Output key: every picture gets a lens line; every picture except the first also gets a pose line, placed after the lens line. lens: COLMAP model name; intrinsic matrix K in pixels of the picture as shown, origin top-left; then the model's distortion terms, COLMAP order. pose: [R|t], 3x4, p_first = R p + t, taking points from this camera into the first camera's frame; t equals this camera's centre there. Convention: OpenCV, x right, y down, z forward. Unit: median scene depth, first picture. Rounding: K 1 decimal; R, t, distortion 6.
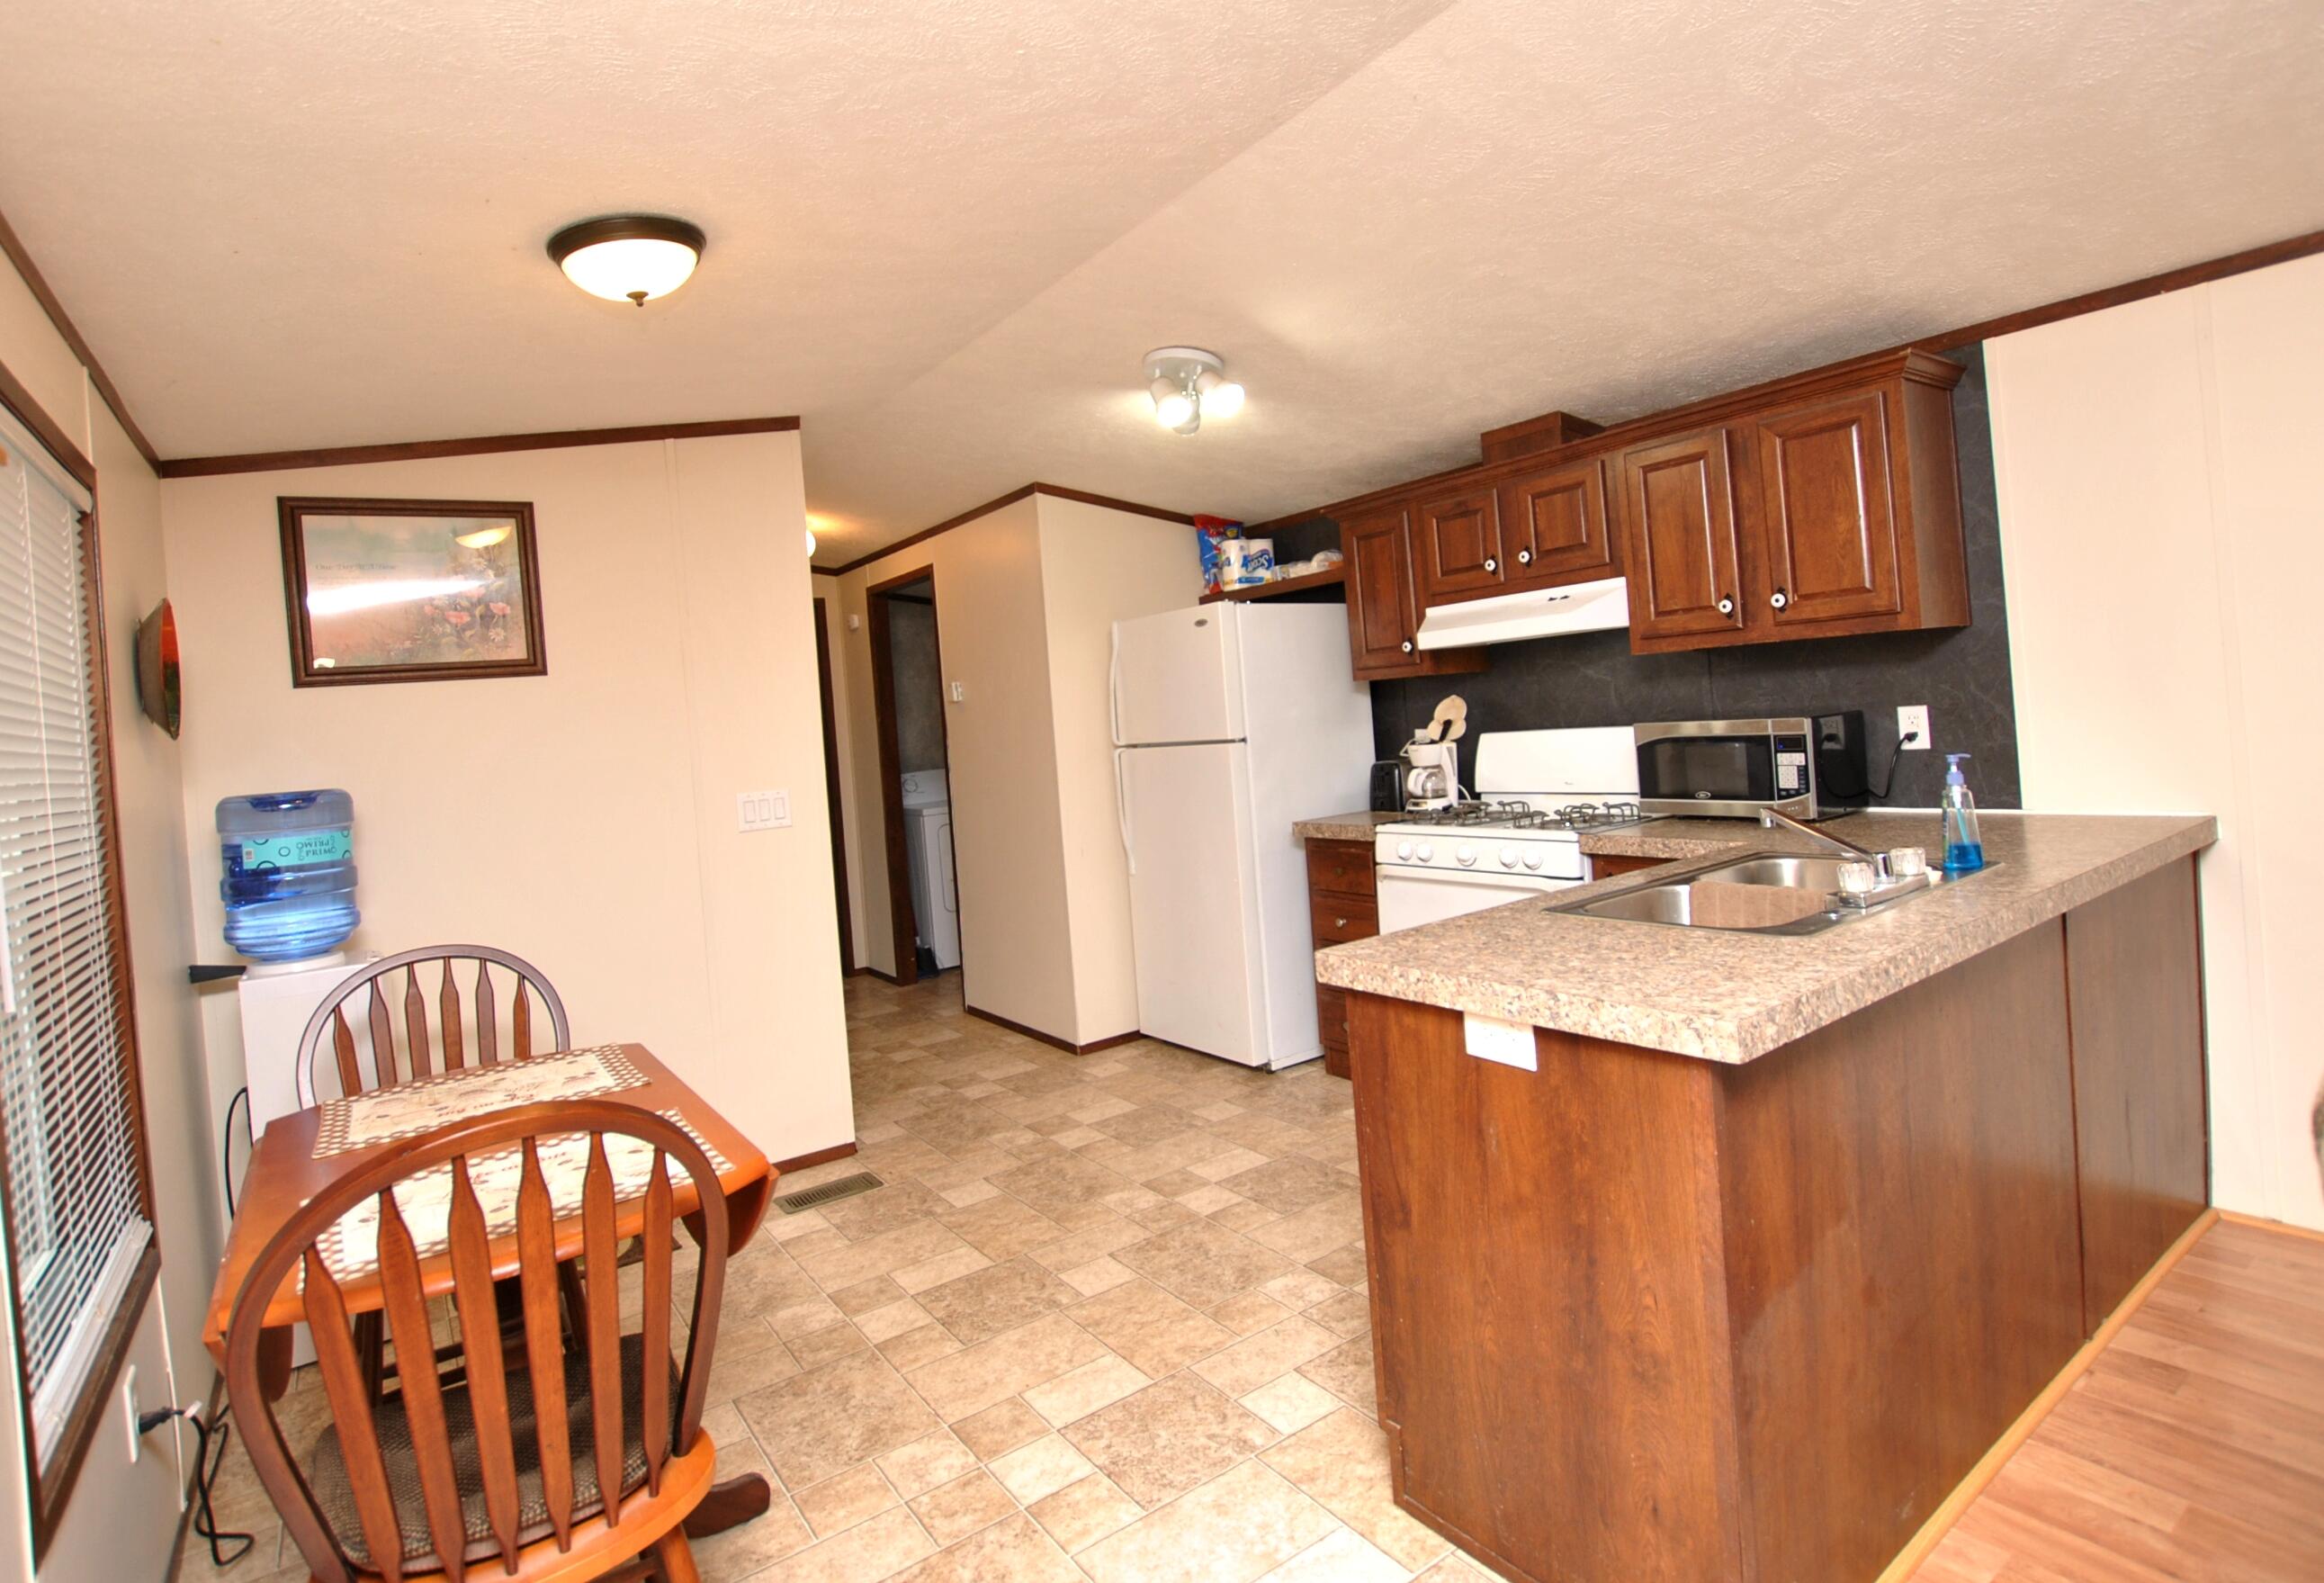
lens RADIAL K [[1147.0, 0, 1158.0], [0, 1147.0, 747.2], [0, 0, 1]] dist [-0.001453, -0.000282]
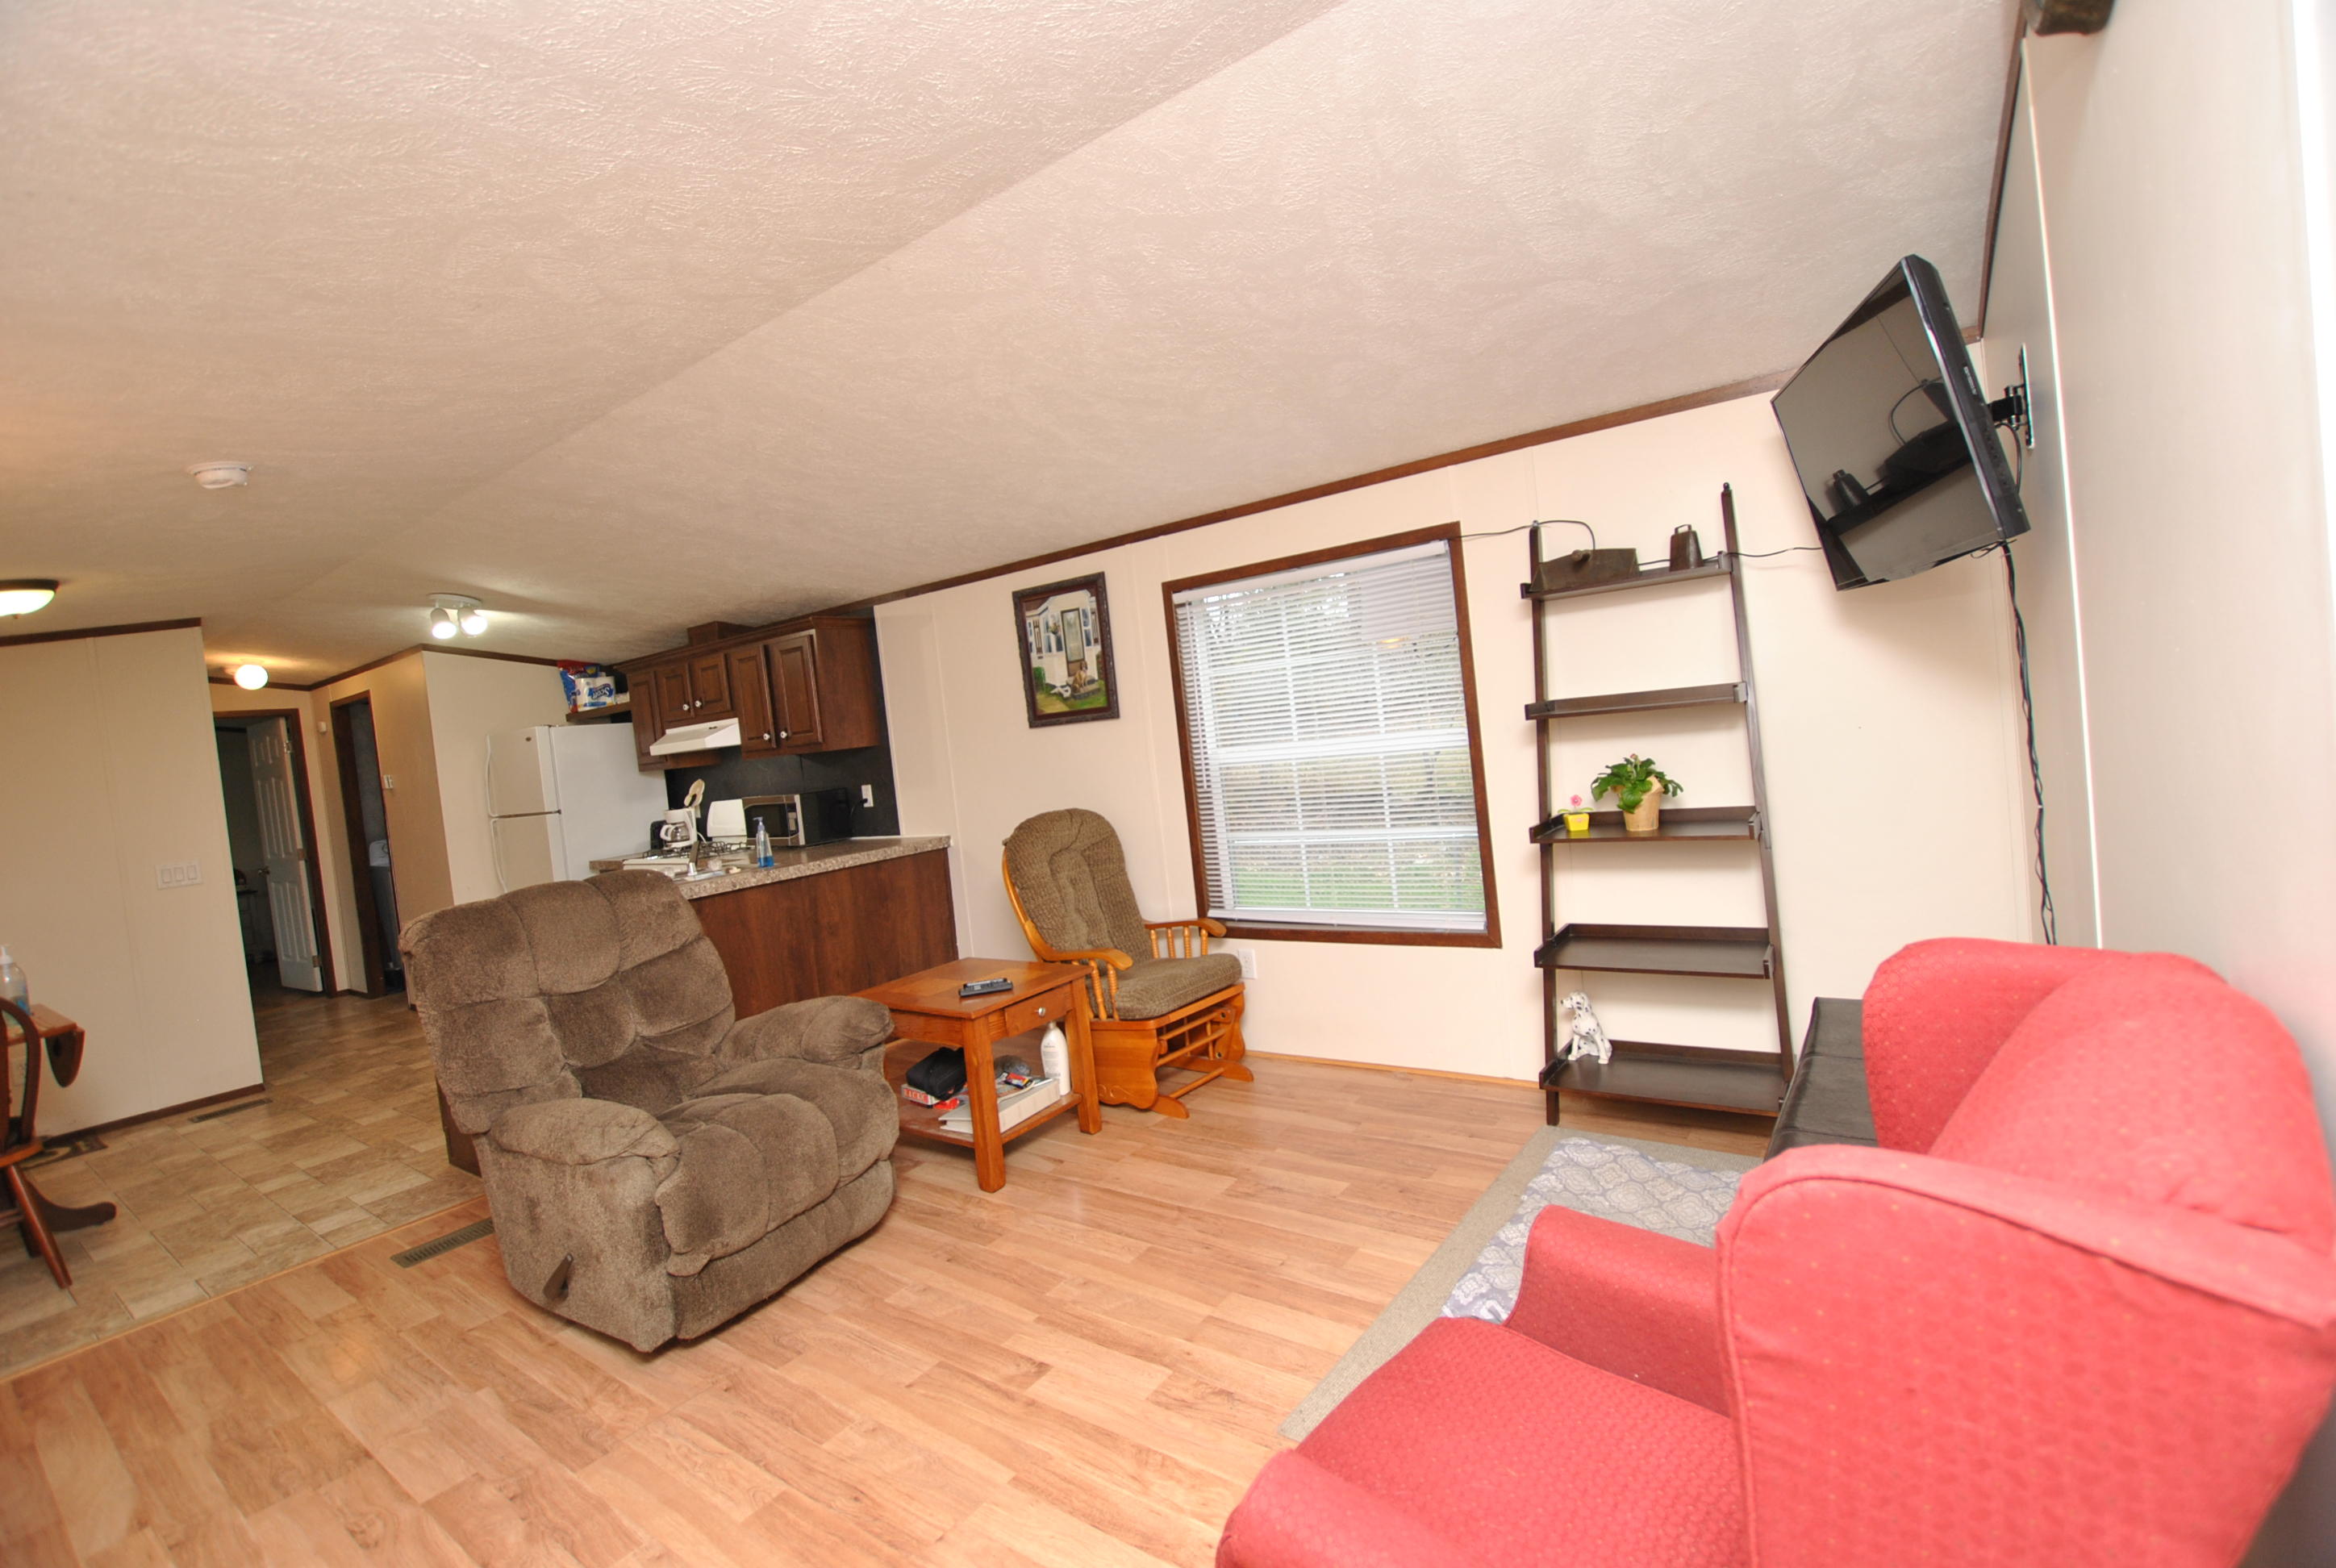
lens RADIAL K [[1021.0, 0, 1168.0], [0, 1021.0, 784.0], [0, 0, 1]] dist [-0.023538, -0.000127]
pose [[0.946607, -0.038471, 0.320087, 0.442638], [0.039051, 0.999227, 0.004608, -0.019306], [-0.320017, 0.008138, 0.947377, -0.629387]]
